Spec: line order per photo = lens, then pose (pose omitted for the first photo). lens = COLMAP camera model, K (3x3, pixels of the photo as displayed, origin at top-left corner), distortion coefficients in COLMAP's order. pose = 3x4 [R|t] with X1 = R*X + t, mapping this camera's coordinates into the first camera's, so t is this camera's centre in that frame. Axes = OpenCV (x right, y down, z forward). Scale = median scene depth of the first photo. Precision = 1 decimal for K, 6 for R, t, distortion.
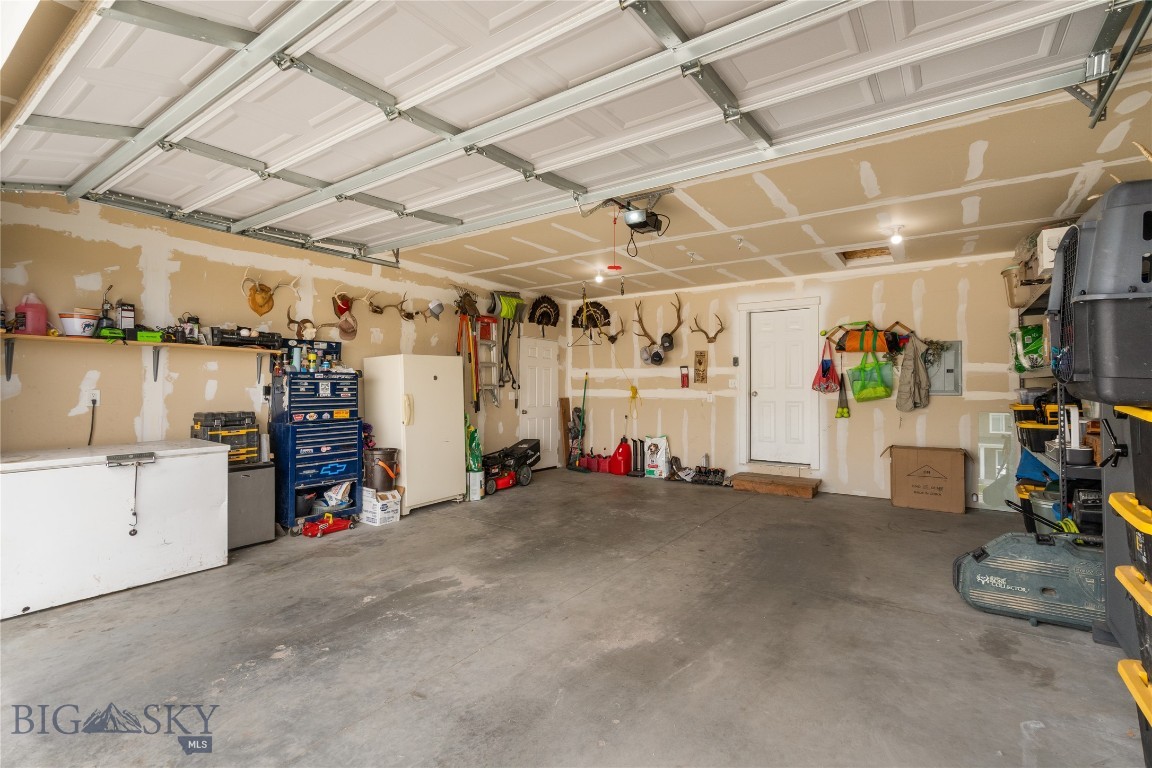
lens RADIAL K [[539.0, 0, 568.3], [0, 539.0, 385.1], [0, 0, 1]] dist [-0.003056, 0.001754]
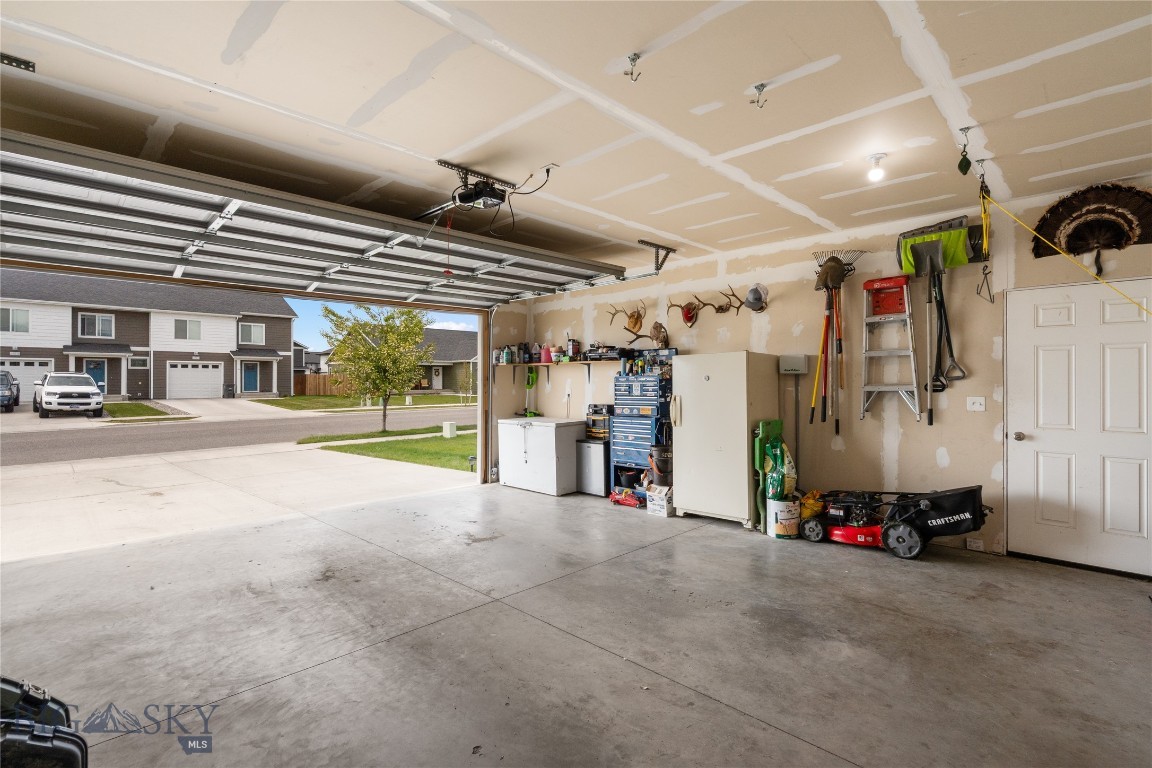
lens RADIAL K [[539.0, 0, 569.6], [0, 539.0, 382.9], [0, 0, 1]] dist [-0.003056, 0.001754]
pose [[-0.166252, 0.001377, -0.986082, 0.756190], [0.012774, 0.999918, -0.000757, -0.008354], [0.986000, -0.012722, -0.166256, 1.014974]]
